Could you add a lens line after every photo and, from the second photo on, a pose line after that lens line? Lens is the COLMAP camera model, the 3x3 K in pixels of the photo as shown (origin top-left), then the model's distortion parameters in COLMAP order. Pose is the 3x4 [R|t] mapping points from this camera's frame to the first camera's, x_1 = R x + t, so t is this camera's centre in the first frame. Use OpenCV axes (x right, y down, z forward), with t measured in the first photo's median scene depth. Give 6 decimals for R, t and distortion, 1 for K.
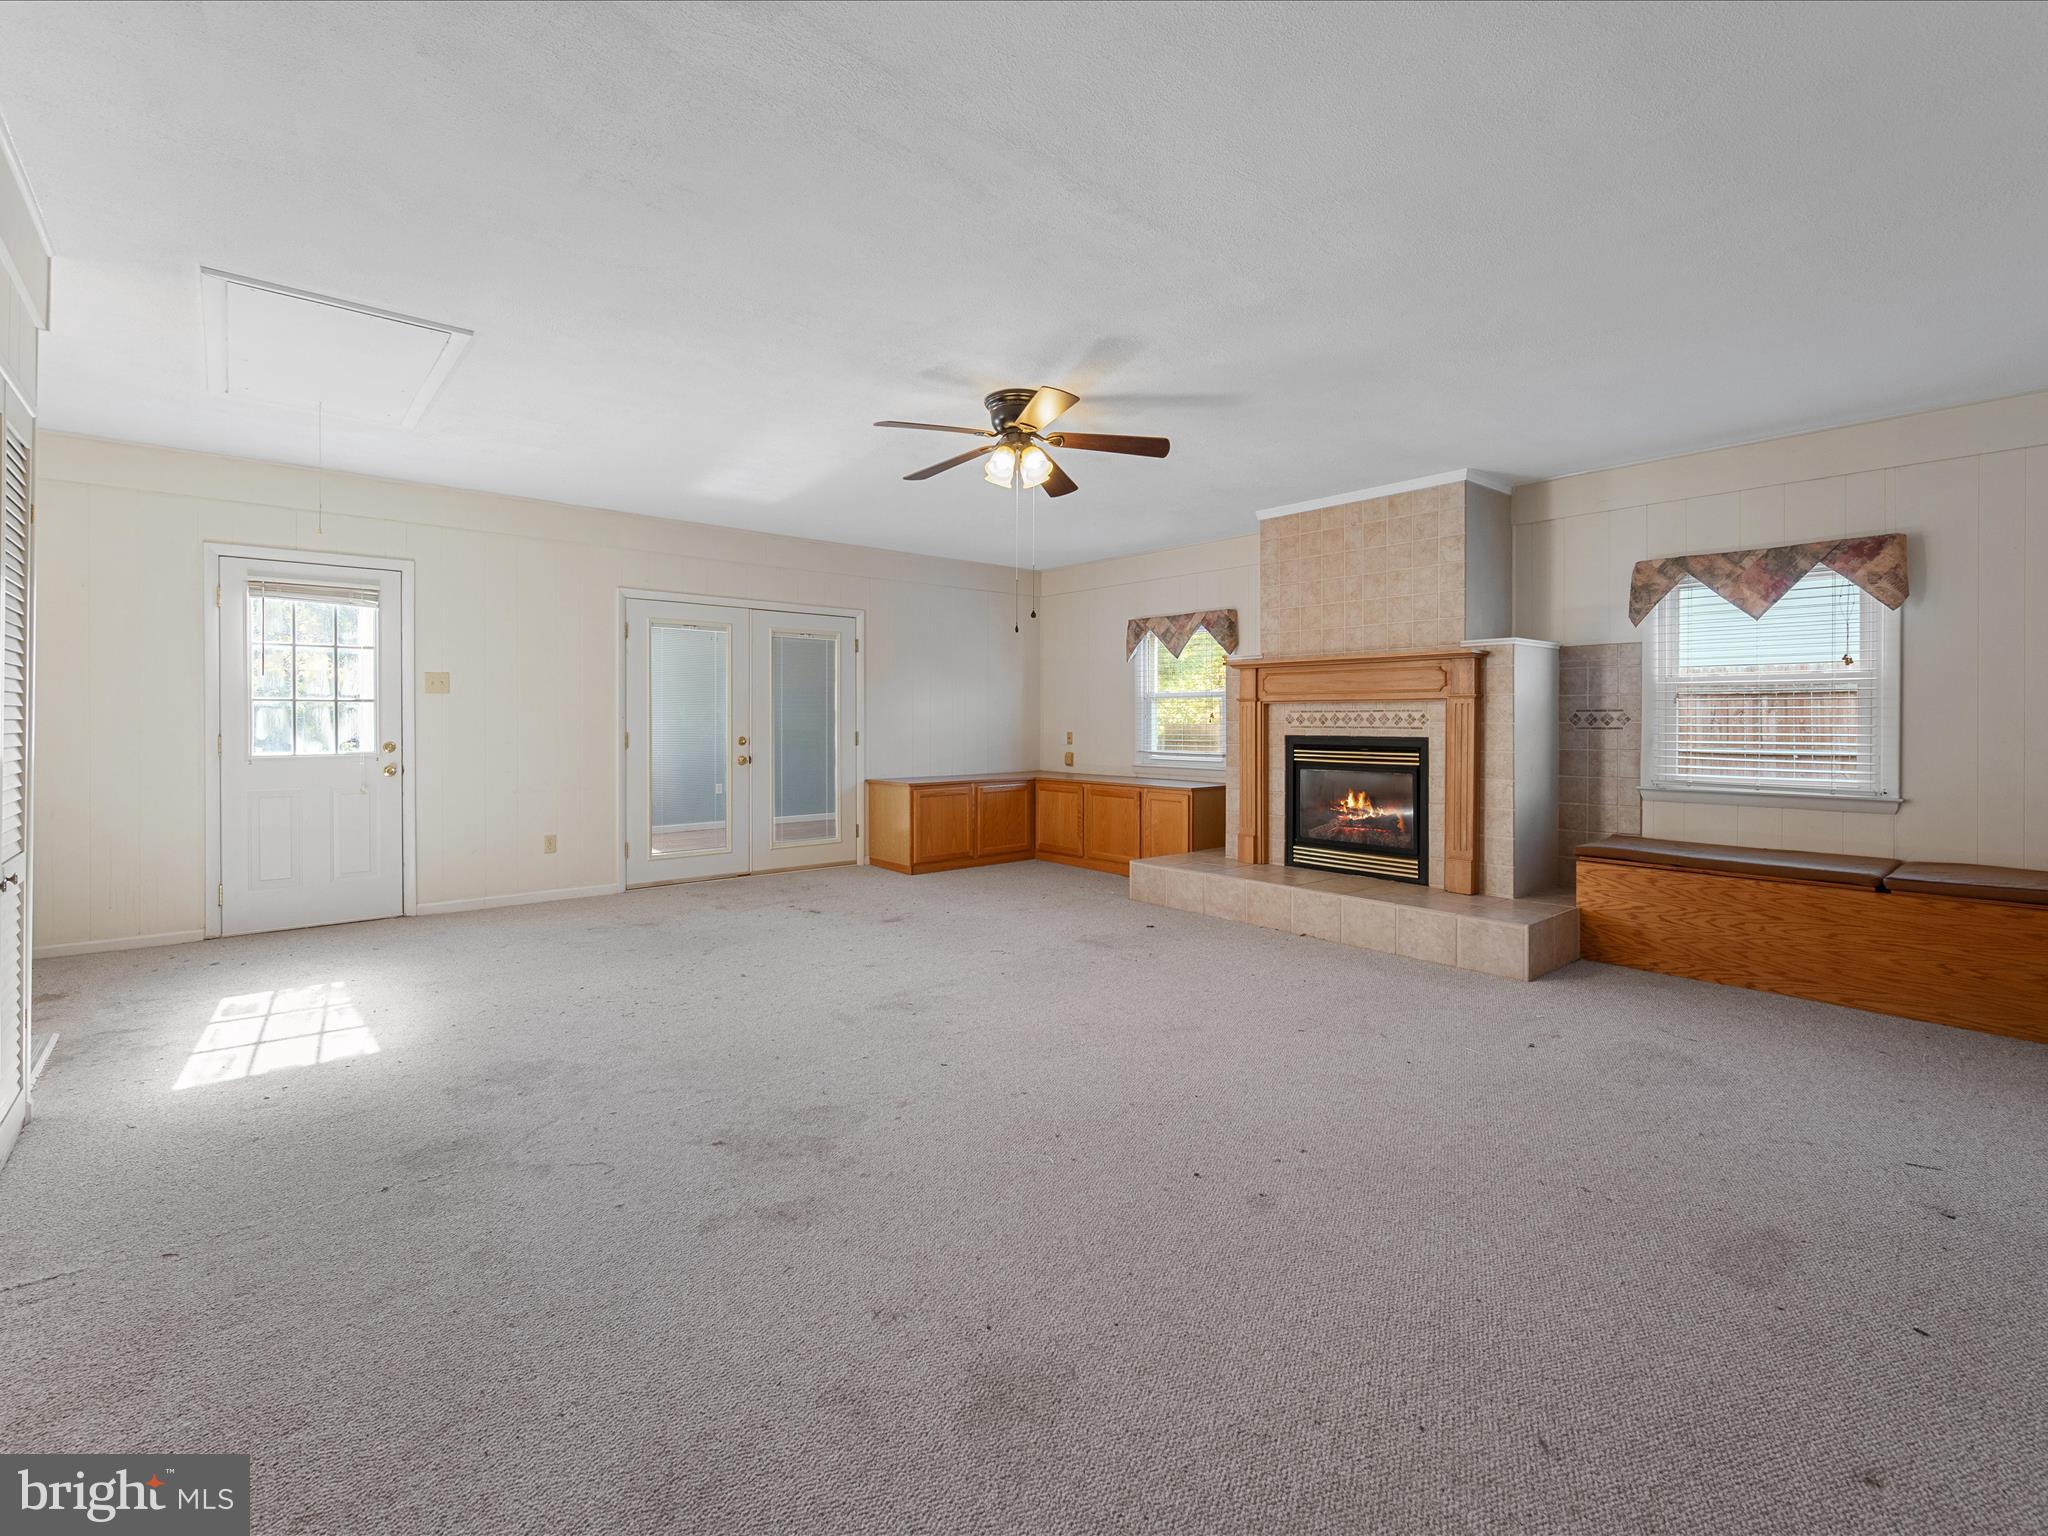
lens RADIAL K [[957.4, 0, 1039.1], [0, 957.4, 748.4], [0, 0, 1]] dist [0.000458, 0.000414]
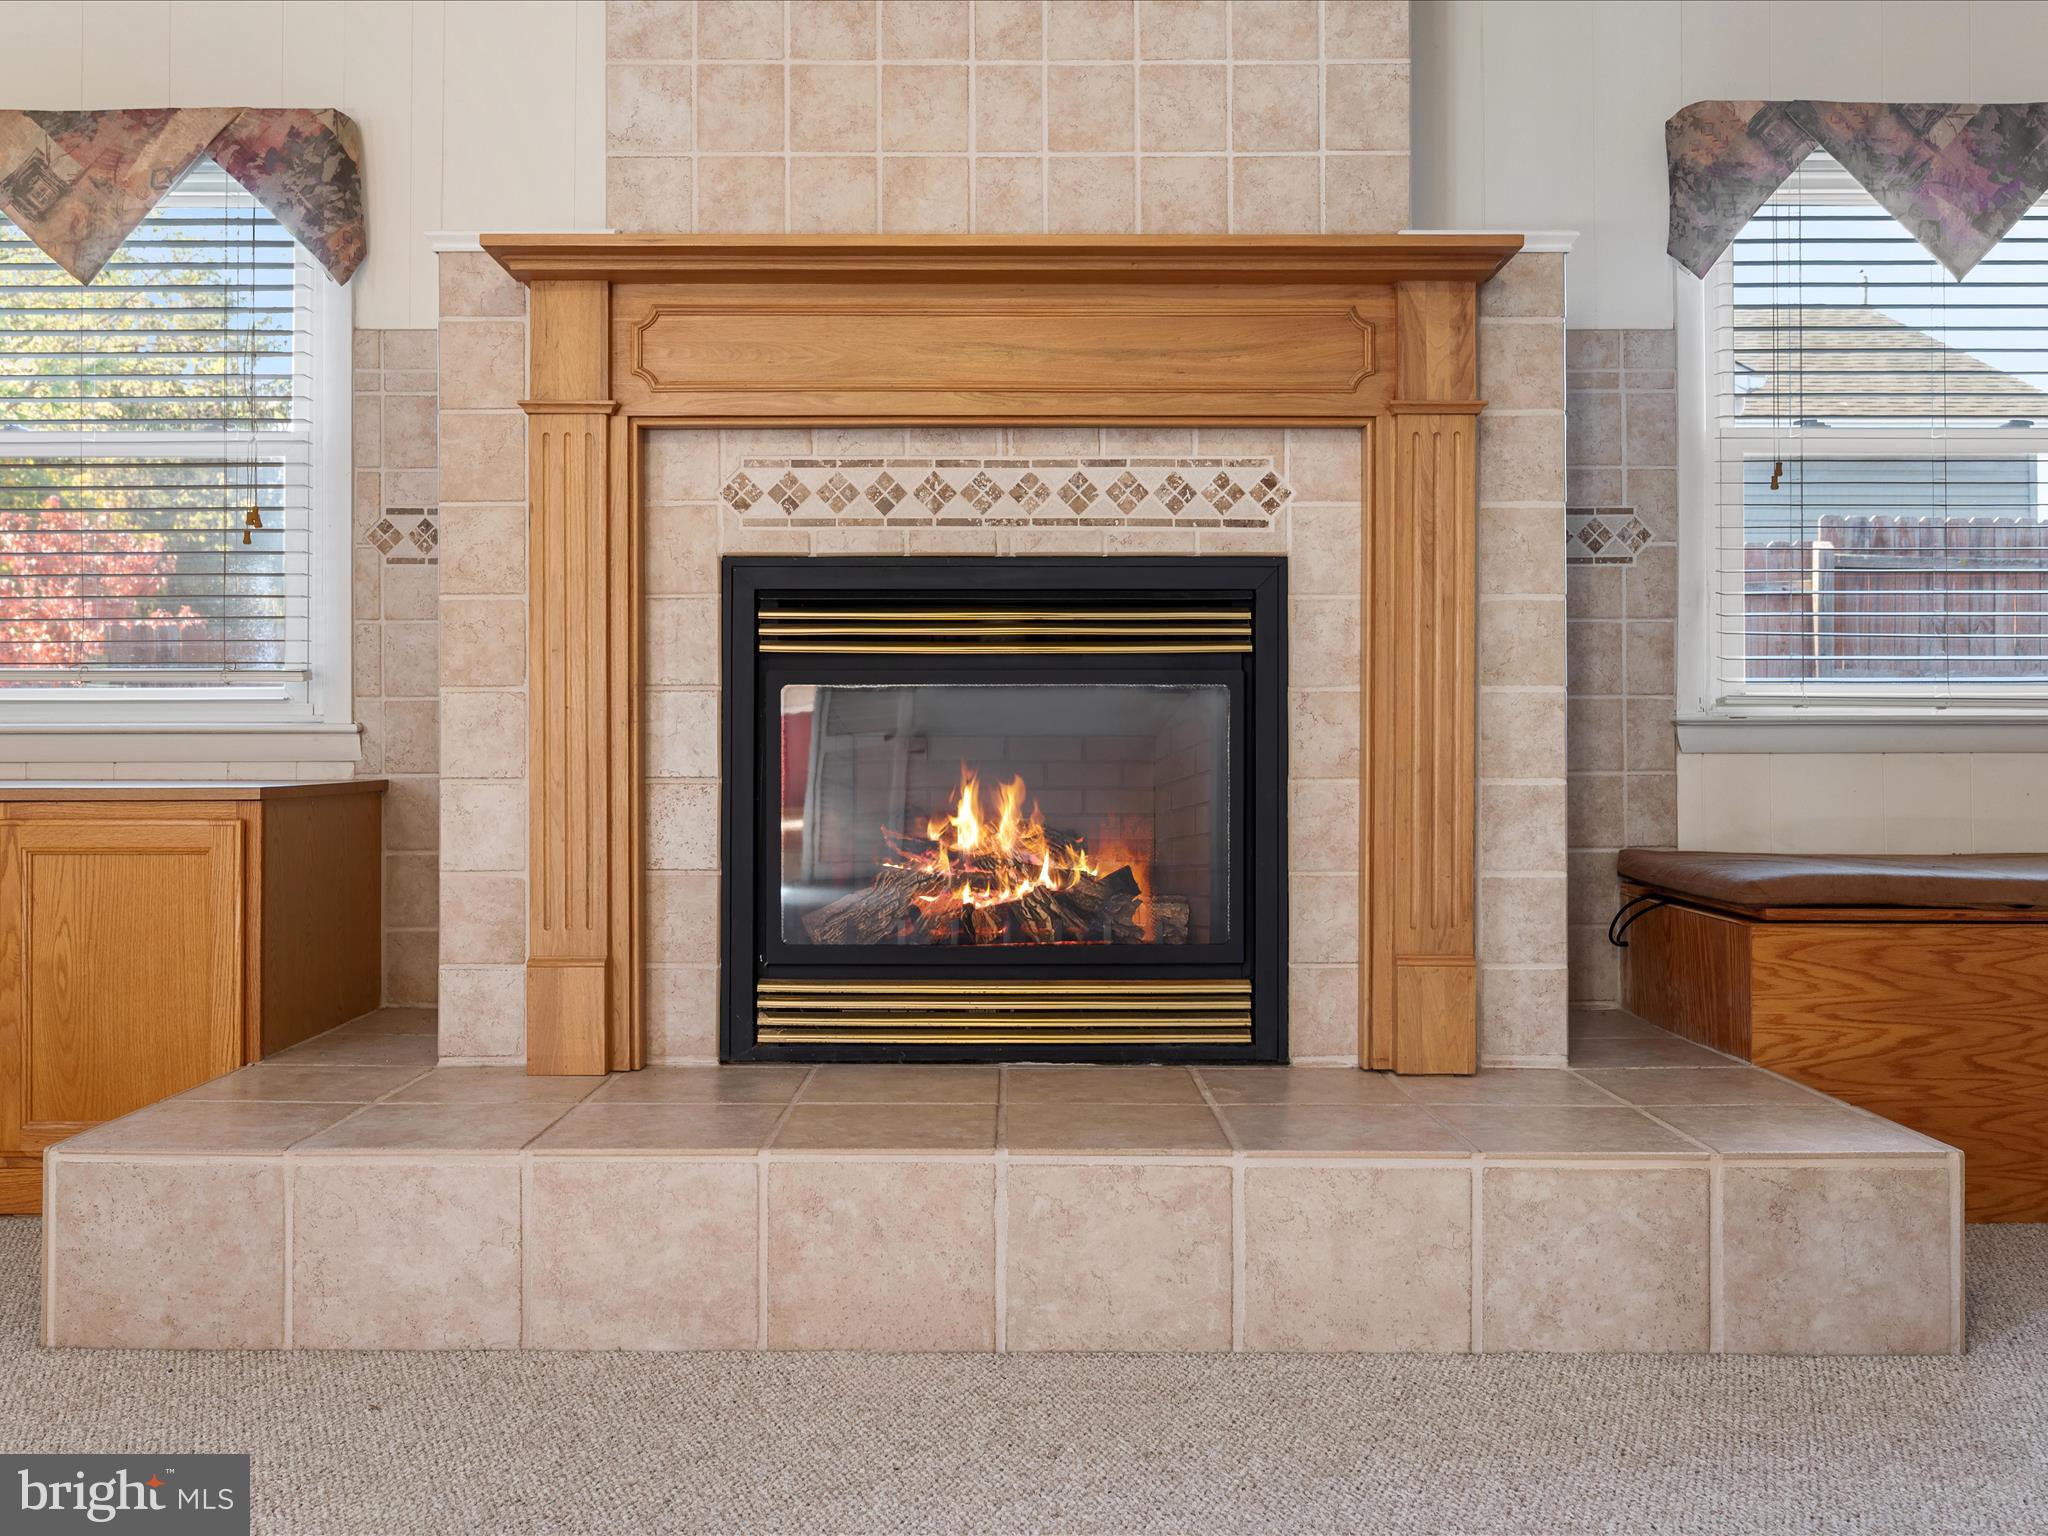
lens RADIAL K [[1769.5, 0, 1023.8], [0, 1769.5, 728.2], [0, 0, 1]] dist [-0.005568, -0.006298]
pose [[0.657931, 0.003481, 0.753070, -0.052105], [0.027106, 0.999232, -0.028301, 0.053046], [-0.752590, 0.039033, 0.657331, 0.687038]]
